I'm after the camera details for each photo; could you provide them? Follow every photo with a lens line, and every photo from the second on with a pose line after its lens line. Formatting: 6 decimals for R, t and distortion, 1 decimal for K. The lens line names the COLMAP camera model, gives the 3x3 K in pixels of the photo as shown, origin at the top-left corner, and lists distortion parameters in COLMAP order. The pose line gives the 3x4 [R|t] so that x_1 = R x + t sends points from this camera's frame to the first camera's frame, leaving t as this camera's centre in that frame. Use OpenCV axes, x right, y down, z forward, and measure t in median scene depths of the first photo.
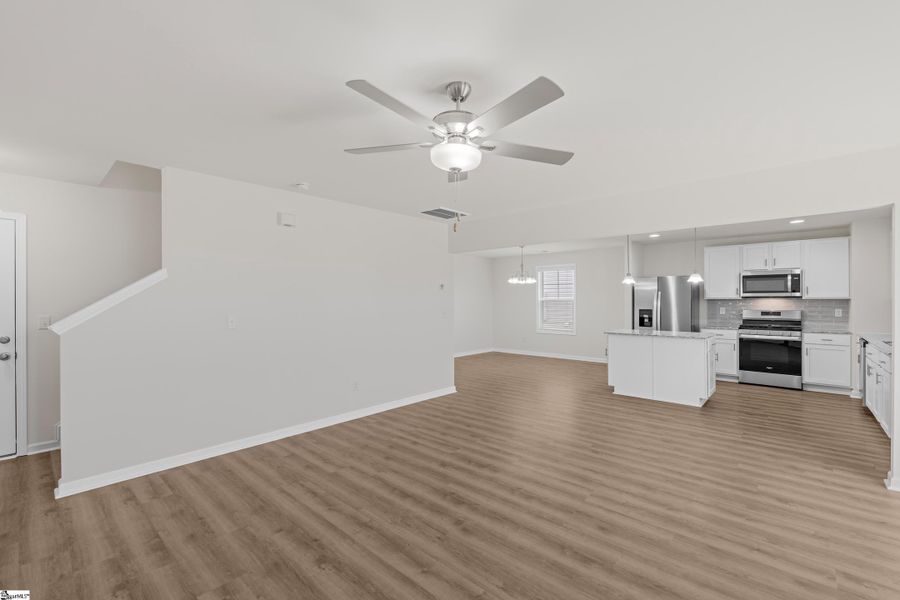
lens RADIAL K [[392.7, 0, 449.7], [0, 392.7, 299.7], [0, 0, 1]] dist [-0.009071, 0.000198]
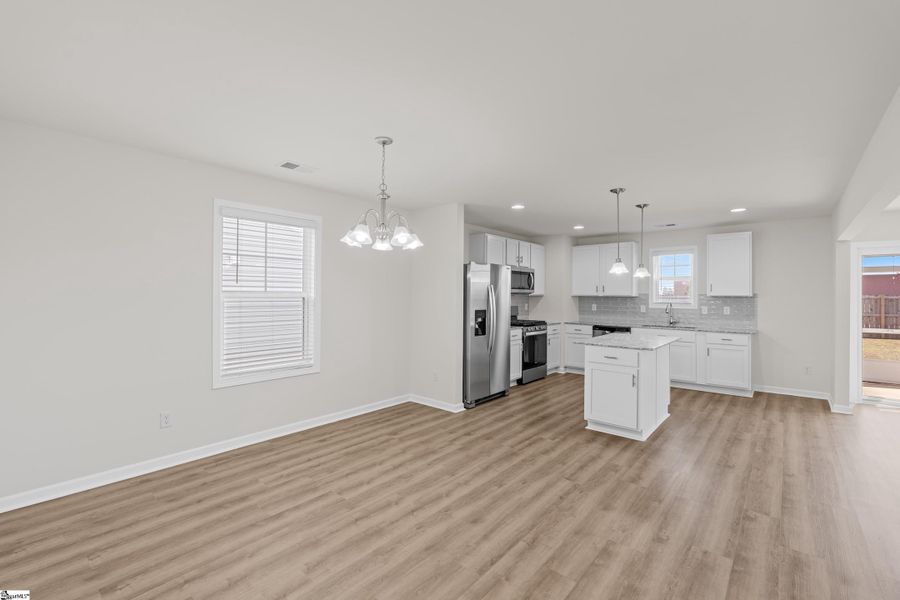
lens RADIAL K [[392.7, 0, 452.3], [0, 392.7, 296.6], [0, 0, 1]] dist [-0.009071, 0.000198]
pose [[-0.030558, -0.002090, 0.999531, -0.394240], [-0.005992, 0.999980, 0.001908, -0.000545], [-0.999515, -0.005931, -0.030570, 2.355529]]
